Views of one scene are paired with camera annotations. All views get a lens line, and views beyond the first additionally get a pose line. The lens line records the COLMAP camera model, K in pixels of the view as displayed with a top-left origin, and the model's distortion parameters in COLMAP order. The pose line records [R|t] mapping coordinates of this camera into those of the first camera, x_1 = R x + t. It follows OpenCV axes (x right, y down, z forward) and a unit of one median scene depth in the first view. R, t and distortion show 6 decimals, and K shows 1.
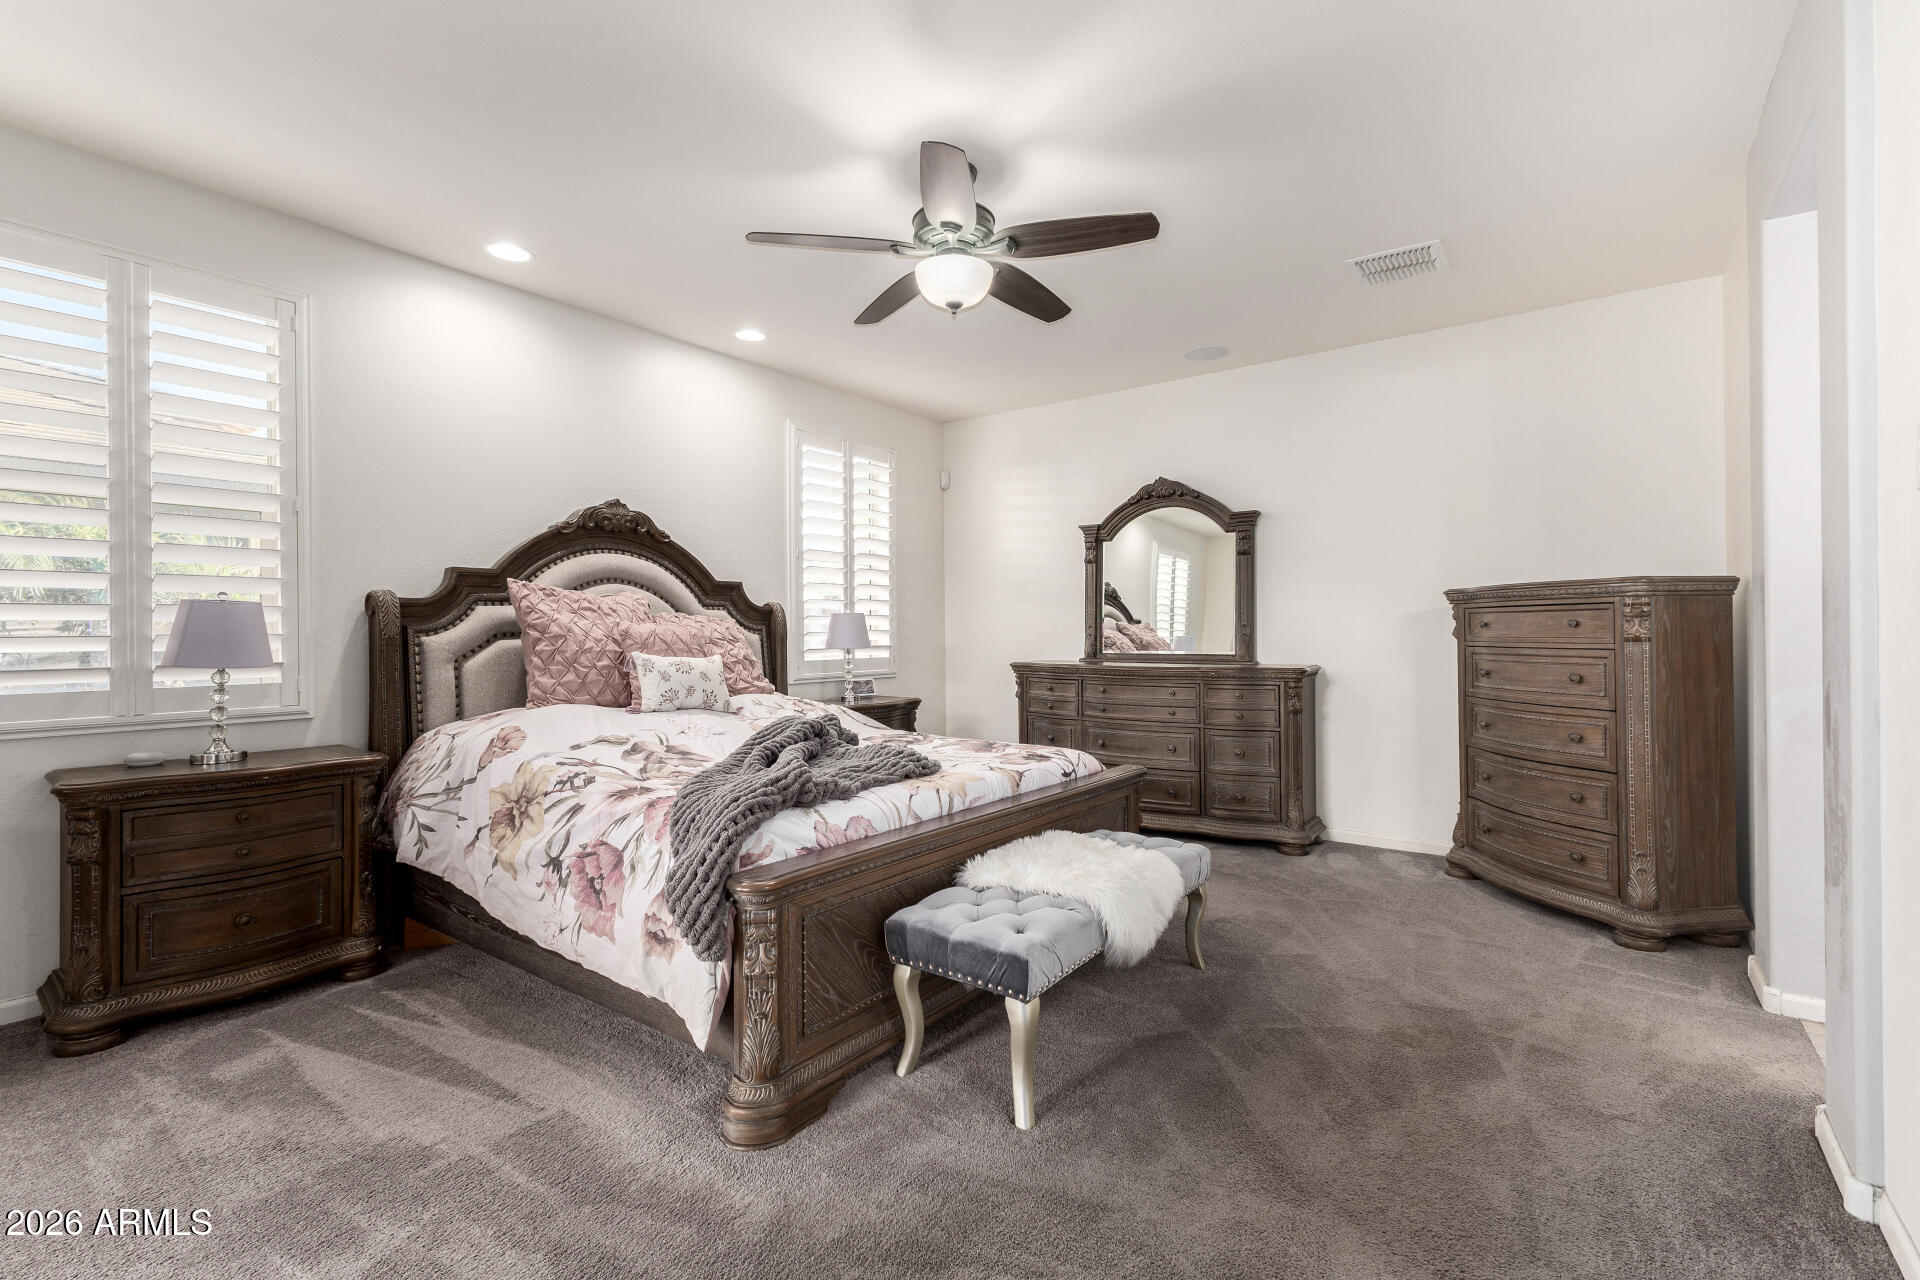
lens RADIAL K [[823.0, 0, 965.8], [0, 823.0, 635.2], [0, 0, 1]] dist [0.015198, 0.000194]
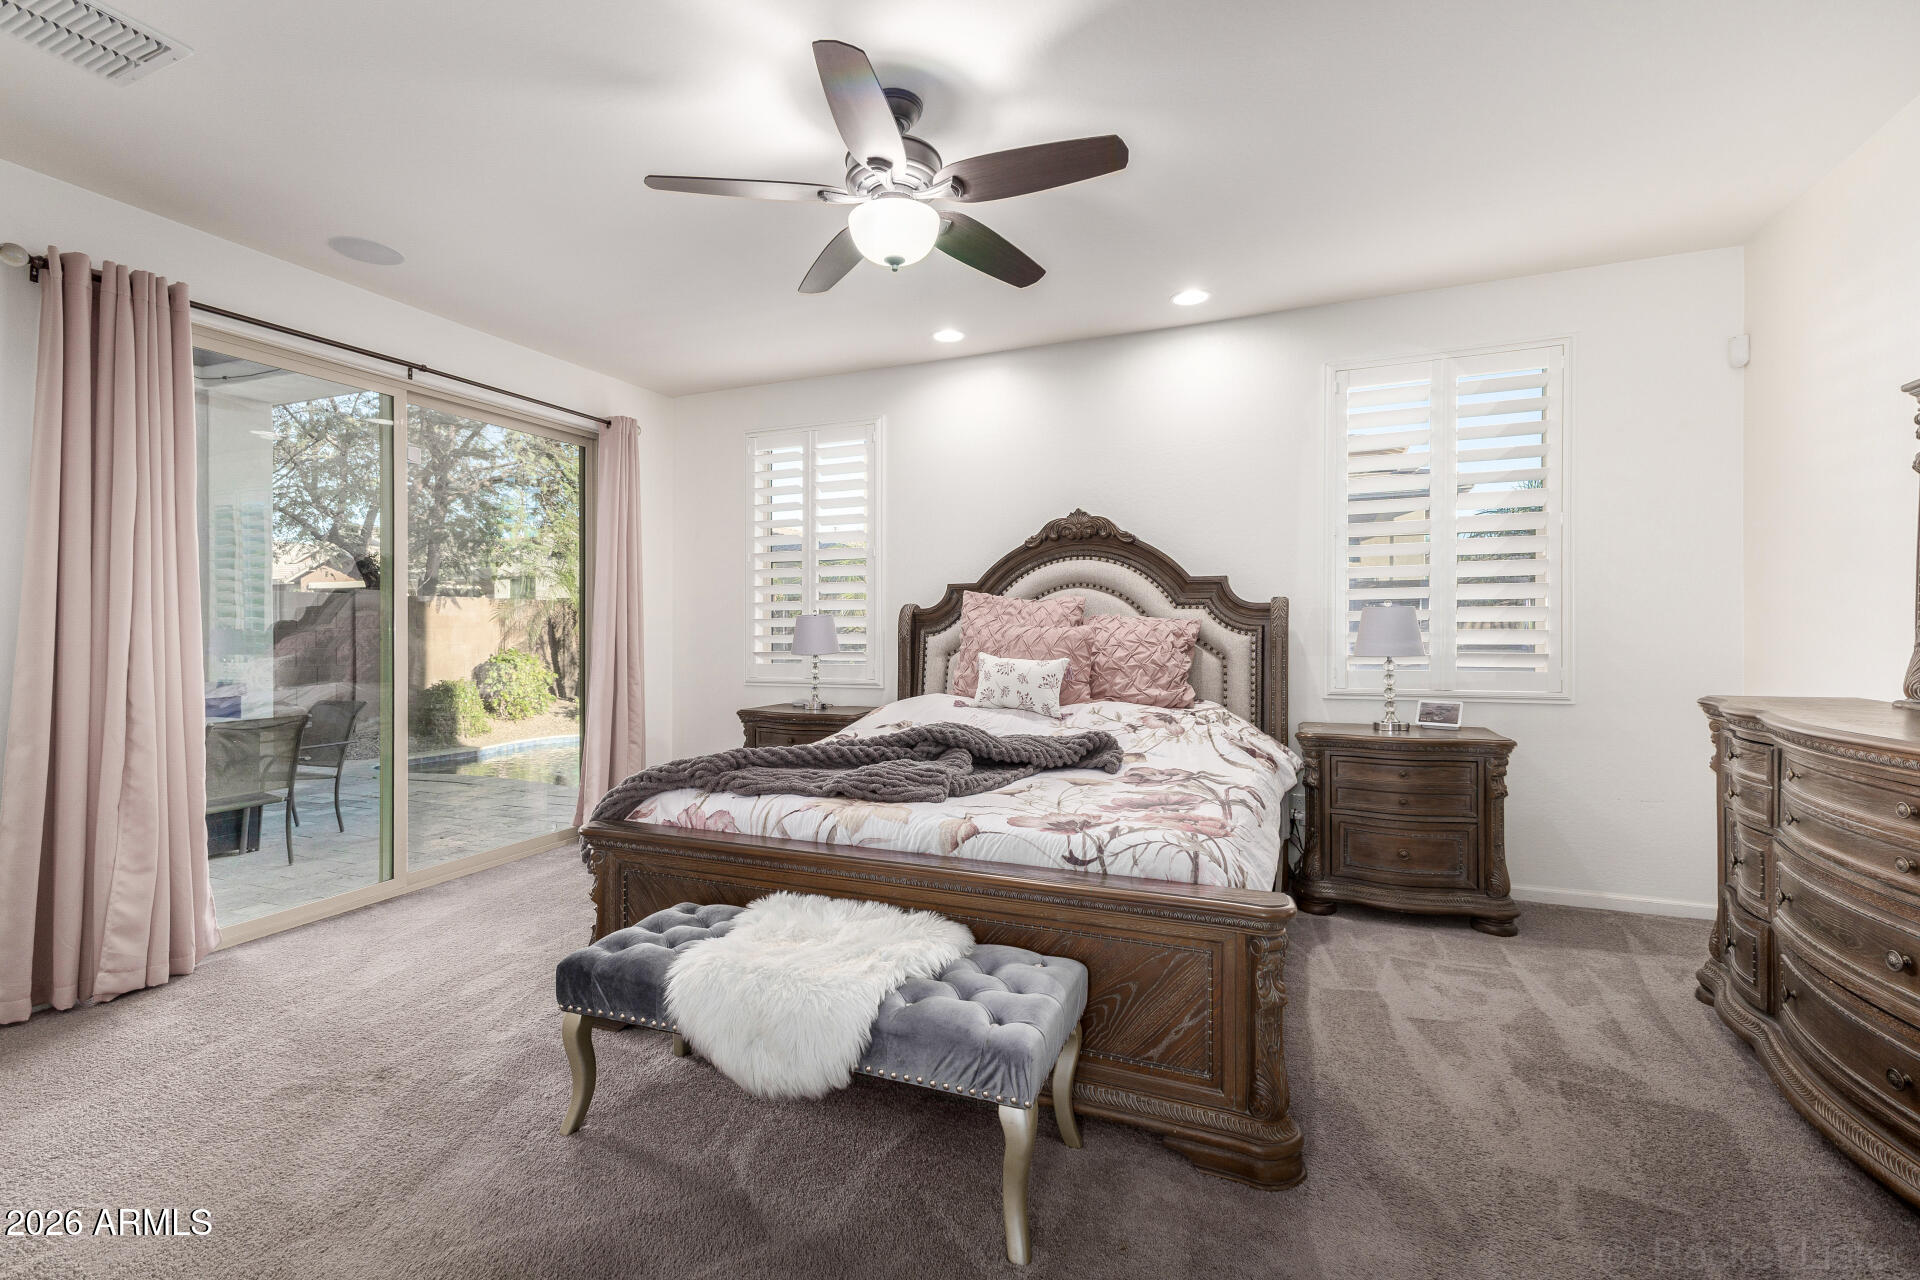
lens RADIAL K [[823.0, 0, 964.4], [0, 823.0, 629.8], [0, 0, 1]] dist [0.015198, 0.000194]
pose [[0.267207, 0.006674, -0.963616, 0.599606], [0.001453, 0.999972, 0.007329, -0.016815], [0.963638, -0.003359, 0.267189, 0.604883]]
